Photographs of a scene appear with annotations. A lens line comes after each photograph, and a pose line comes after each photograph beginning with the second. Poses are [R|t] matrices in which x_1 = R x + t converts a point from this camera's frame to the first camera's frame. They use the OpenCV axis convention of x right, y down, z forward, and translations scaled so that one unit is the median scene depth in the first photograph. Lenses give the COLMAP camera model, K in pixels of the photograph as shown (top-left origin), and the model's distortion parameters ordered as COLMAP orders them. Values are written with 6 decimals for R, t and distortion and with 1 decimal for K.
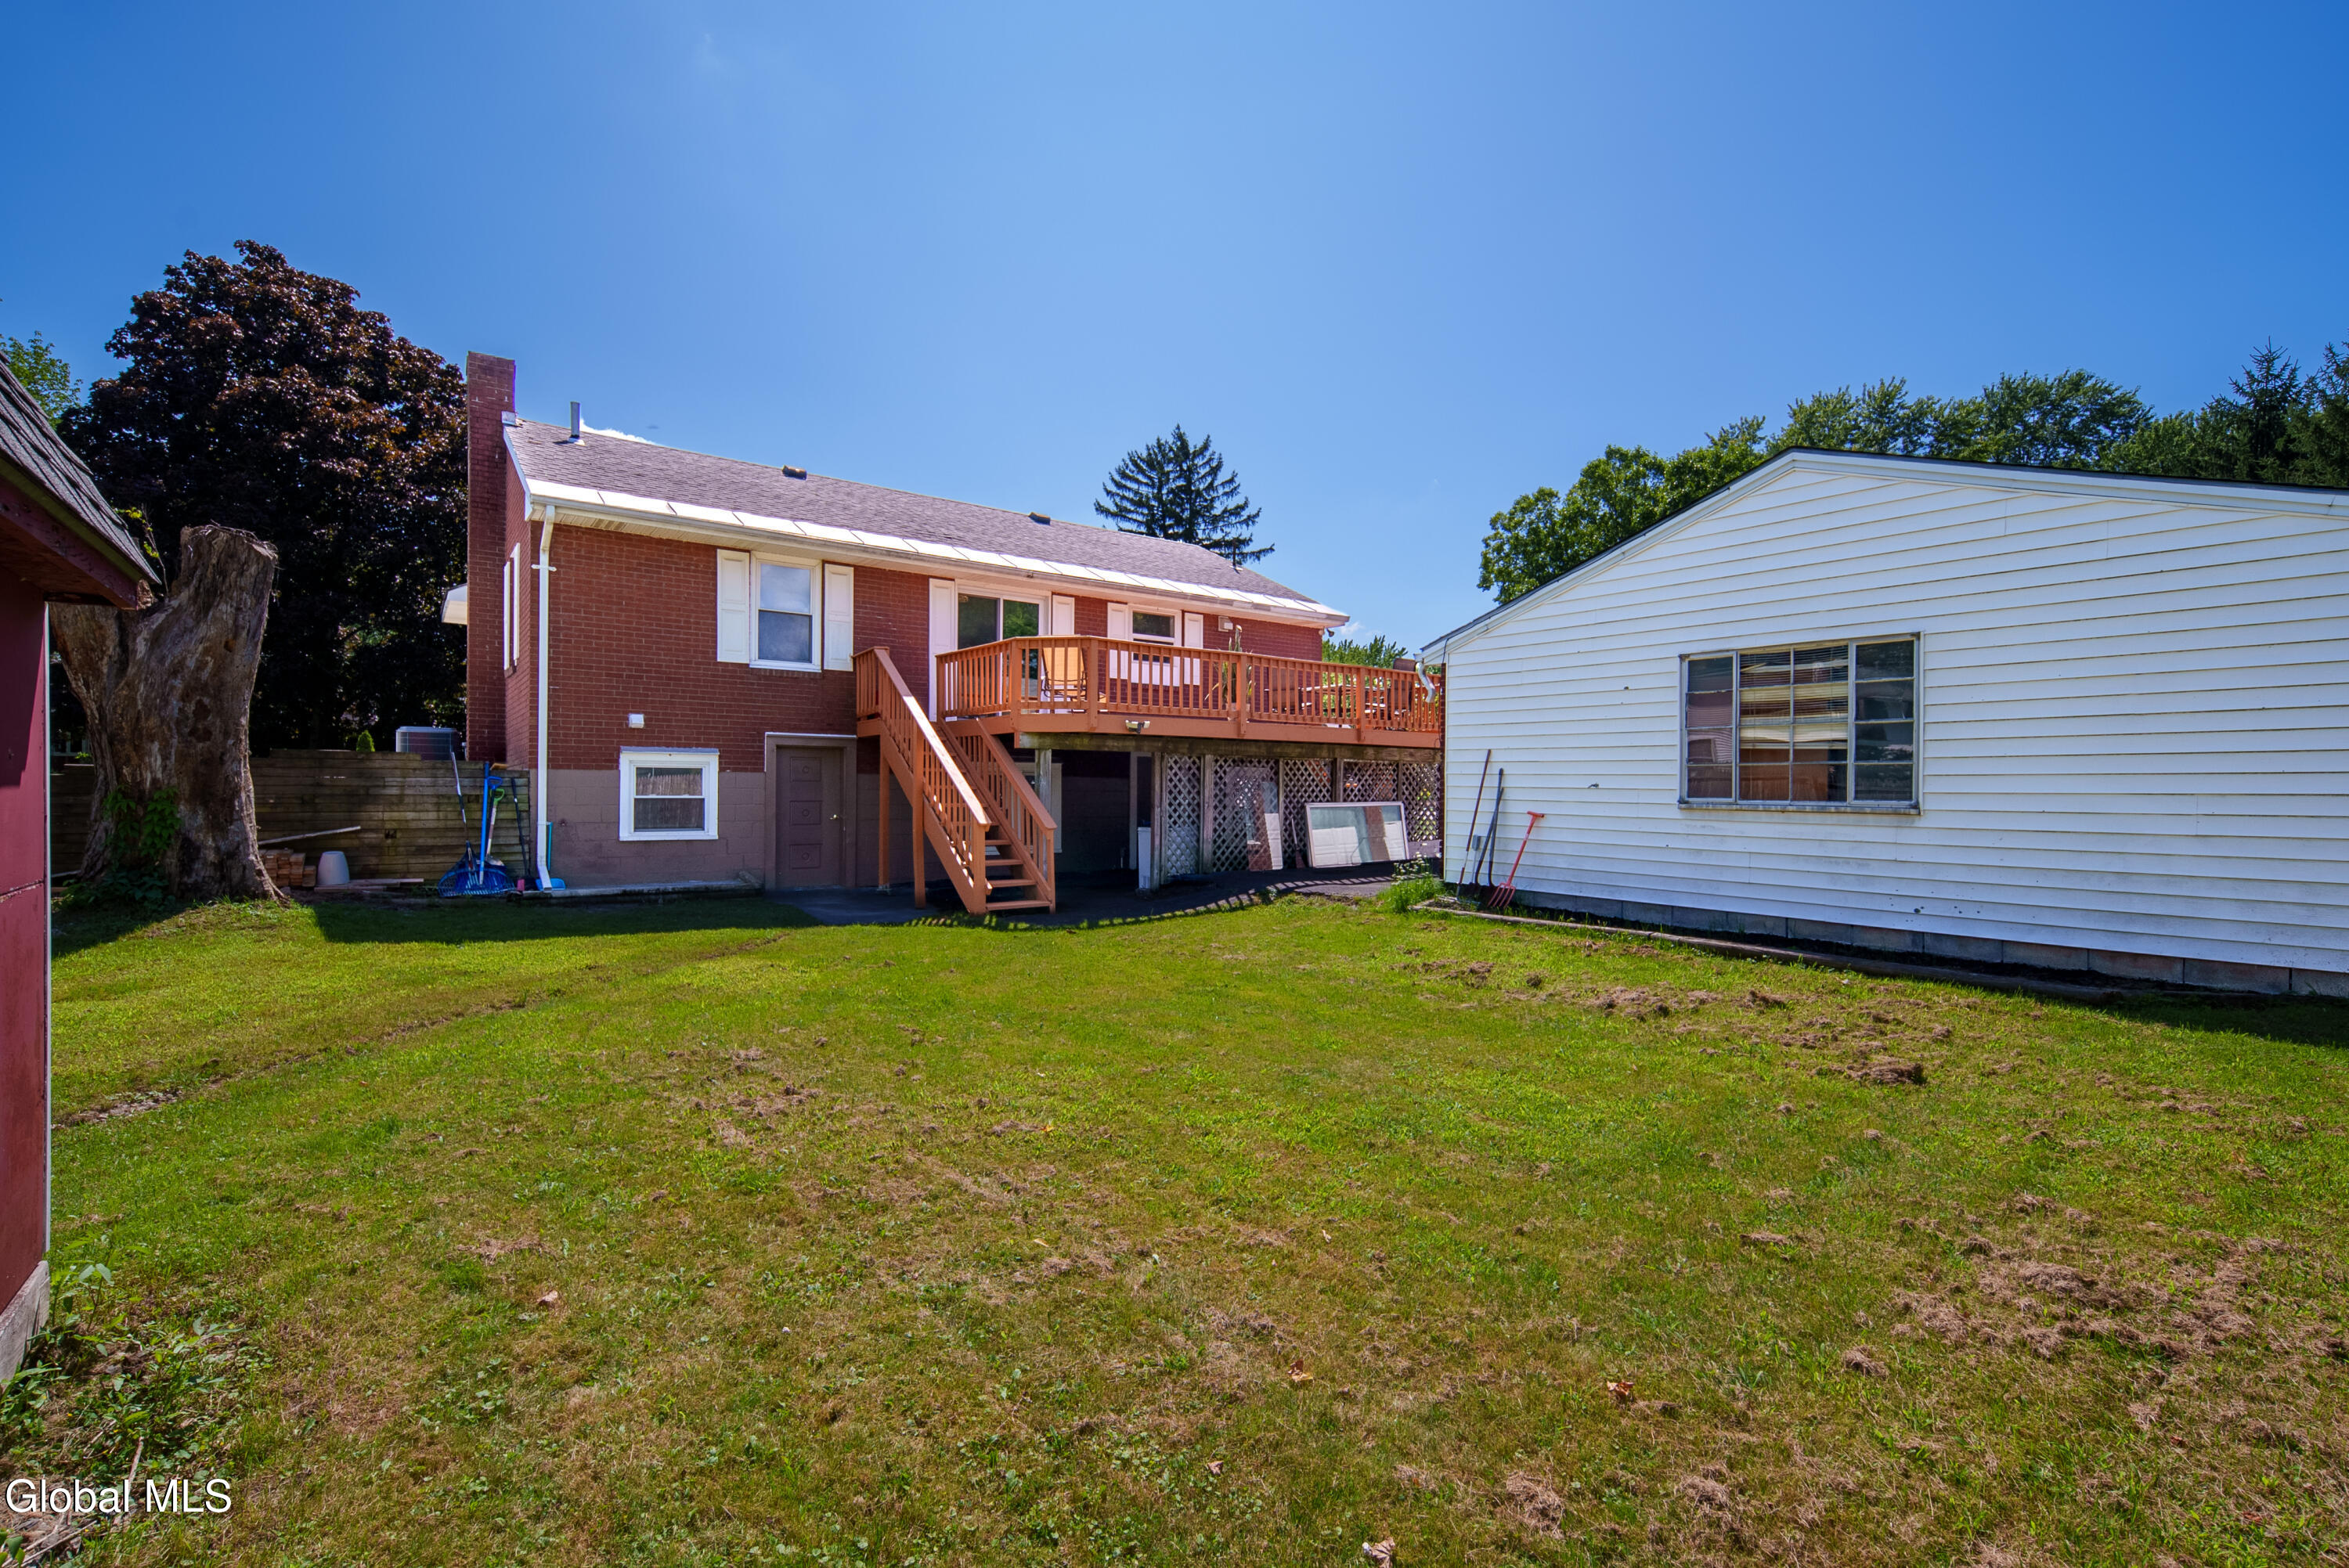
lens RADIAL K [[1052.7, 0, 1158.1], [0, 1052.7, 819.5], [0, 0, 1]] dist [0.002364, -0.005343]
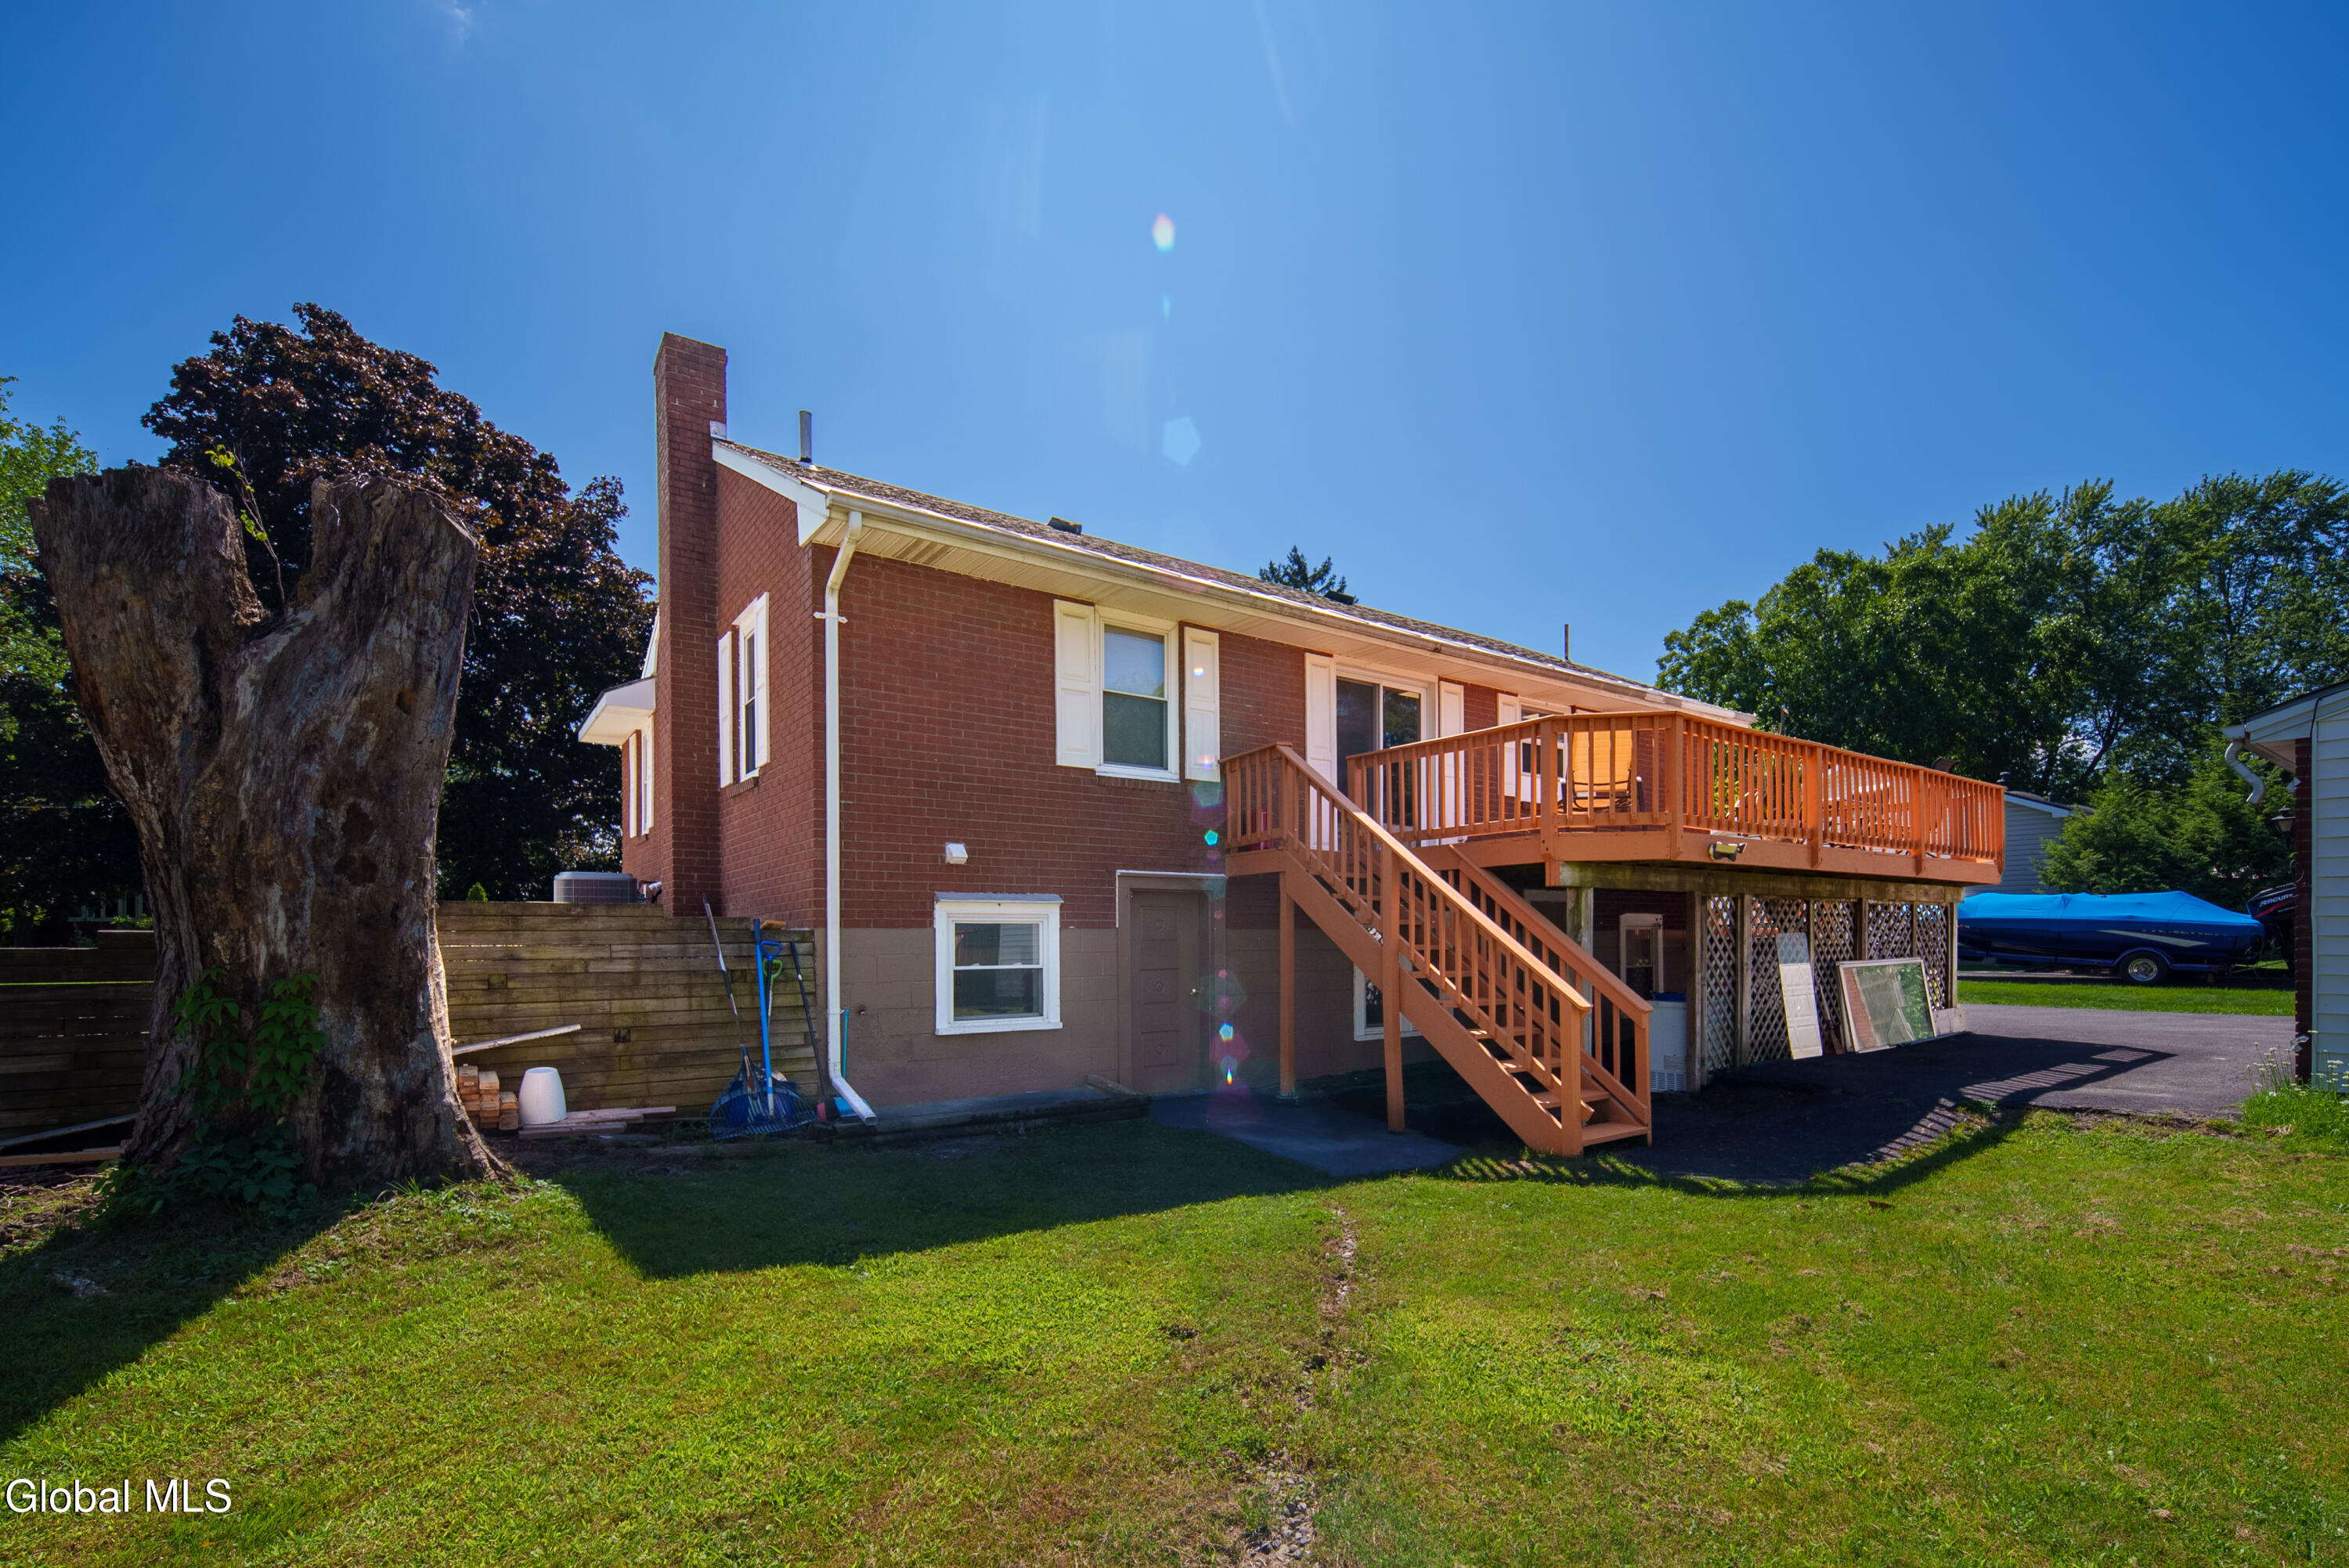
lens RADIAL K [[1052.7, 0, 1181.0], [0, 1052.7, 974.3], [0, 0, 1]] dist [0.002364, -0.005343]
pose [[0.999899, -0.012687, -0.006462, -0.336708], [0.012706, 0.999915, 0.002814, -0.017062], [0.006426, -0.002896, 0.999975, 0.323762]]
